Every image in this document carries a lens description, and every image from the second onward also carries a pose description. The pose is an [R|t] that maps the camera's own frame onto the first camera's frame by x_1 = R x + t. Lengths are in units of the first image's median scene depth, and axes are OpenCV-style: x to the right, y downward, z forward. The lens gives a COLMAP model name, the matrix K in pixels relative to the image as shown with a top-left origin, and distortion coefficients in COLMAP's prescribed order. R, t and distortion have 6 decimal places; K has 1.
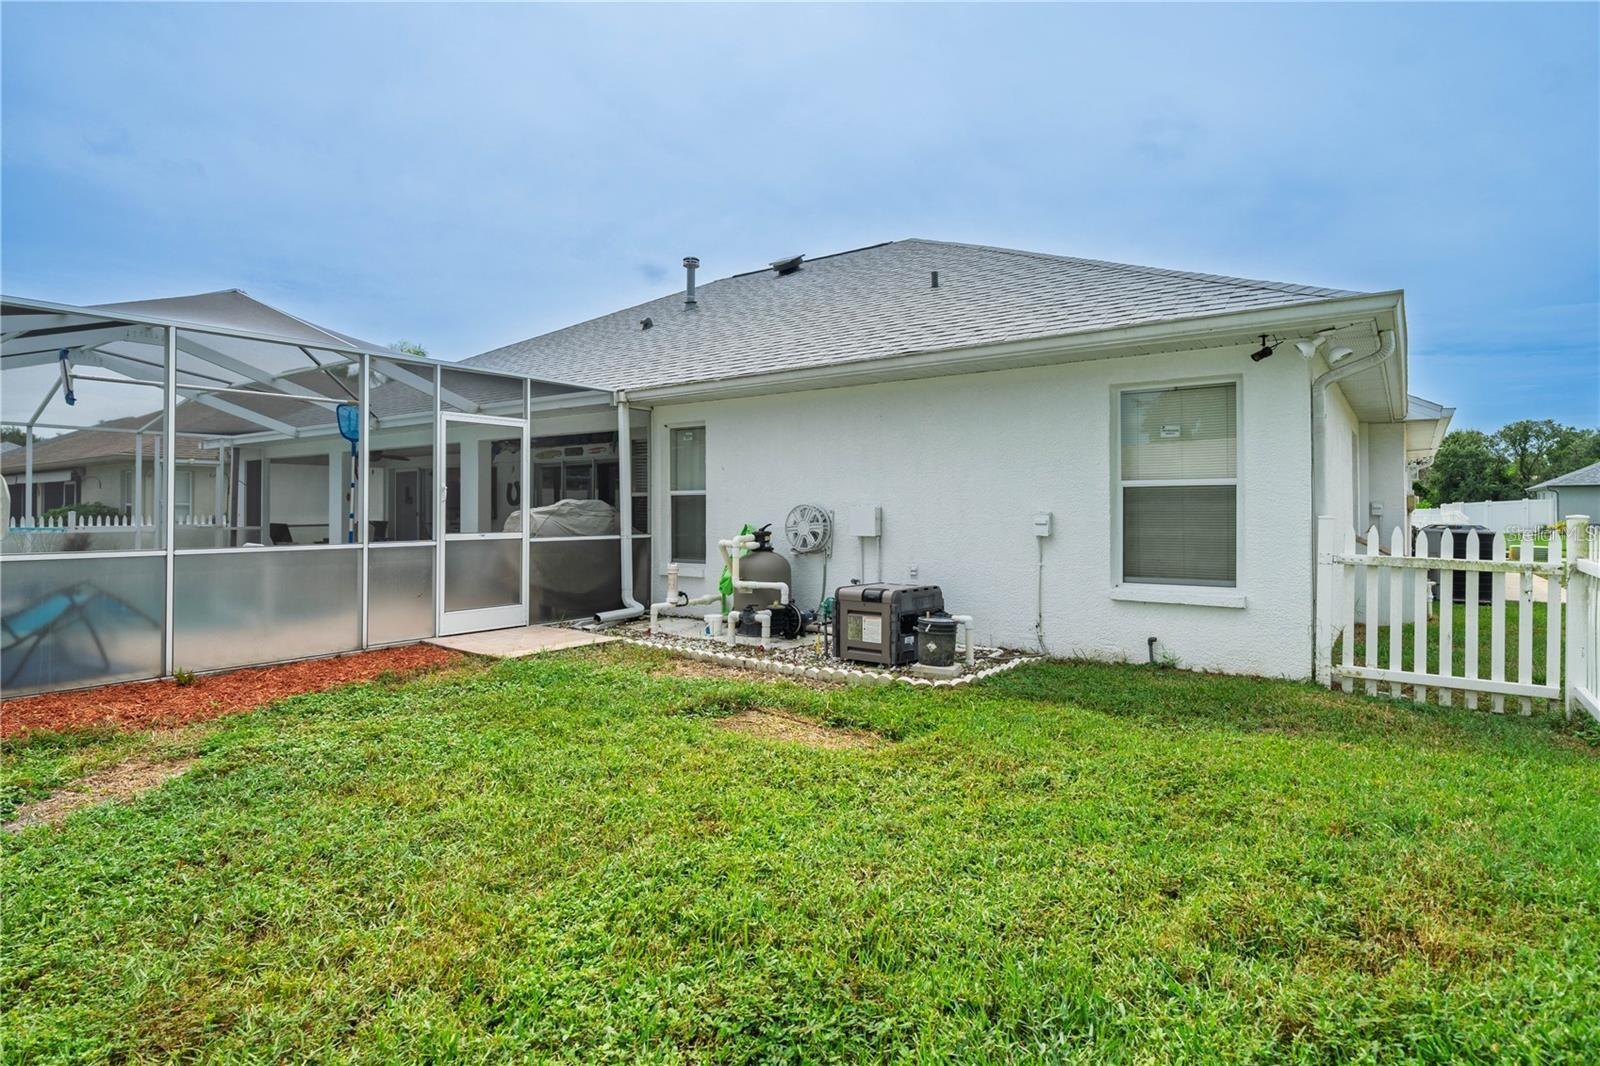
lens RADIAL K [[825.6, 0, 798.0], [0, 825.6, 519.0], [0, 0, 1]] dist [-0.003867, -0.000707]
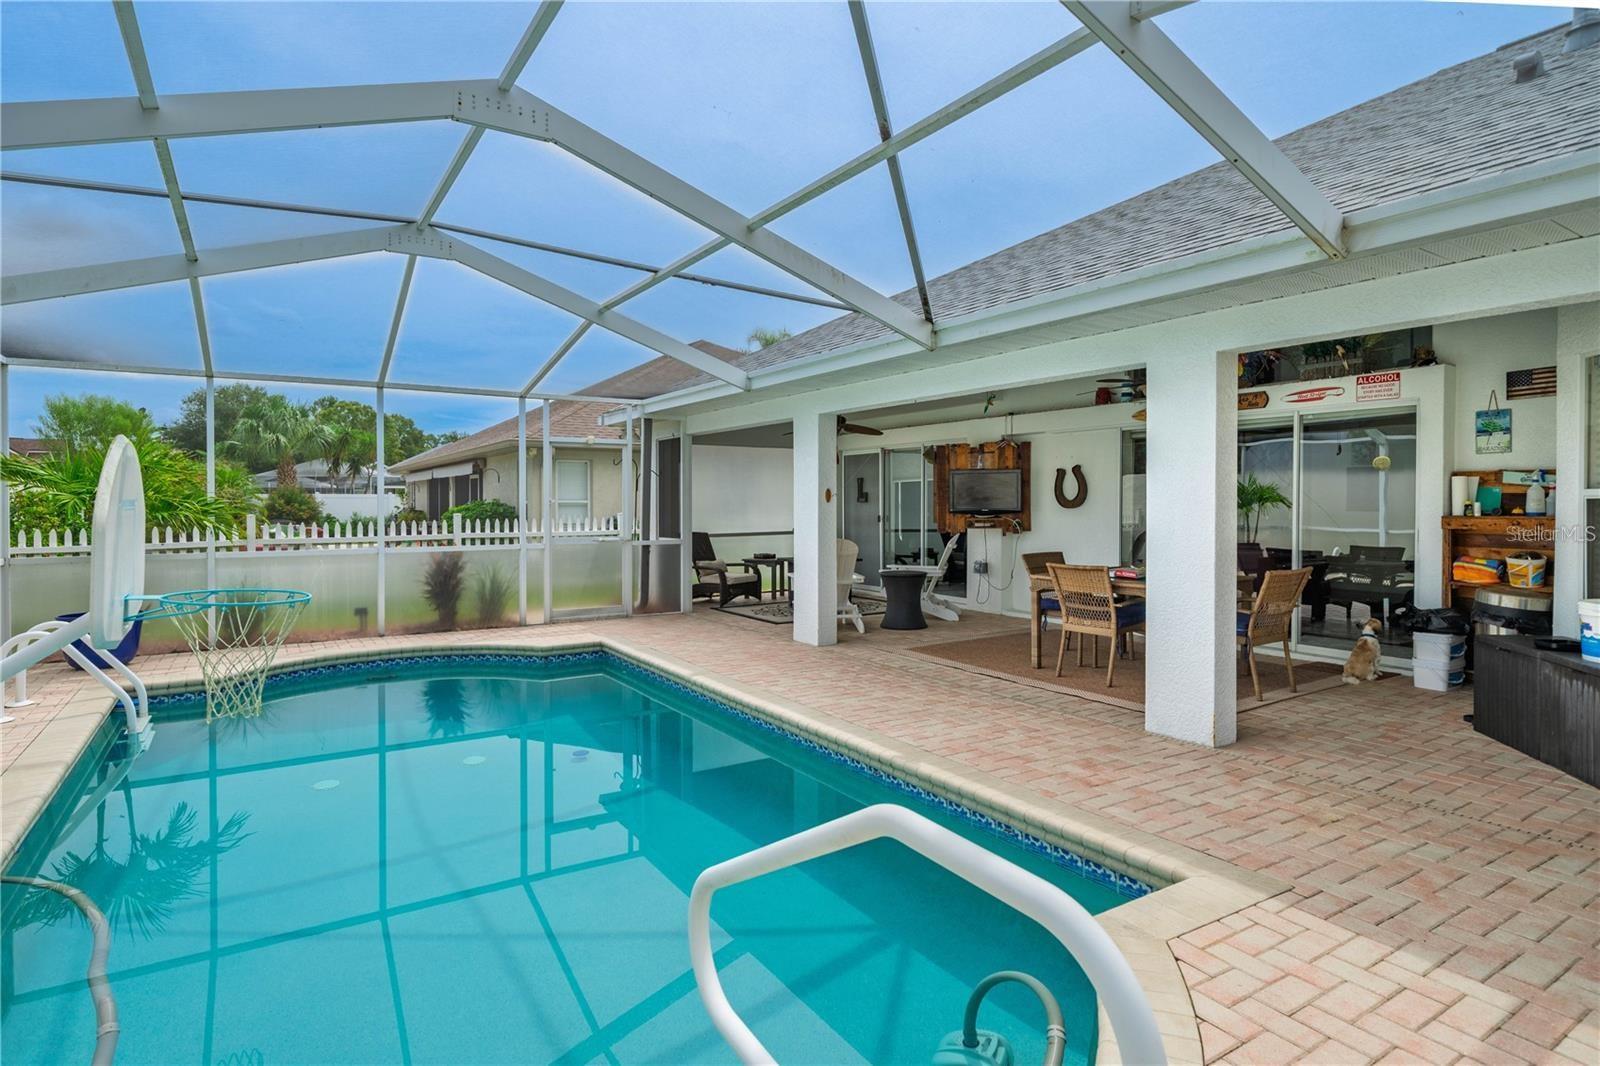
lens RADIAL K [[825.6, 0, 799.1], [0, 825.6, 520.8], [0, 0, 1]] dist [-0.003867, -0.000707]
pose [[0.925819, 0.011140, -0.377803, -0.318288], [-0.005022, 0.999840, 0.017176, -0.017456], [0.377934, -0.014005, 0.925727, 0.432636]]
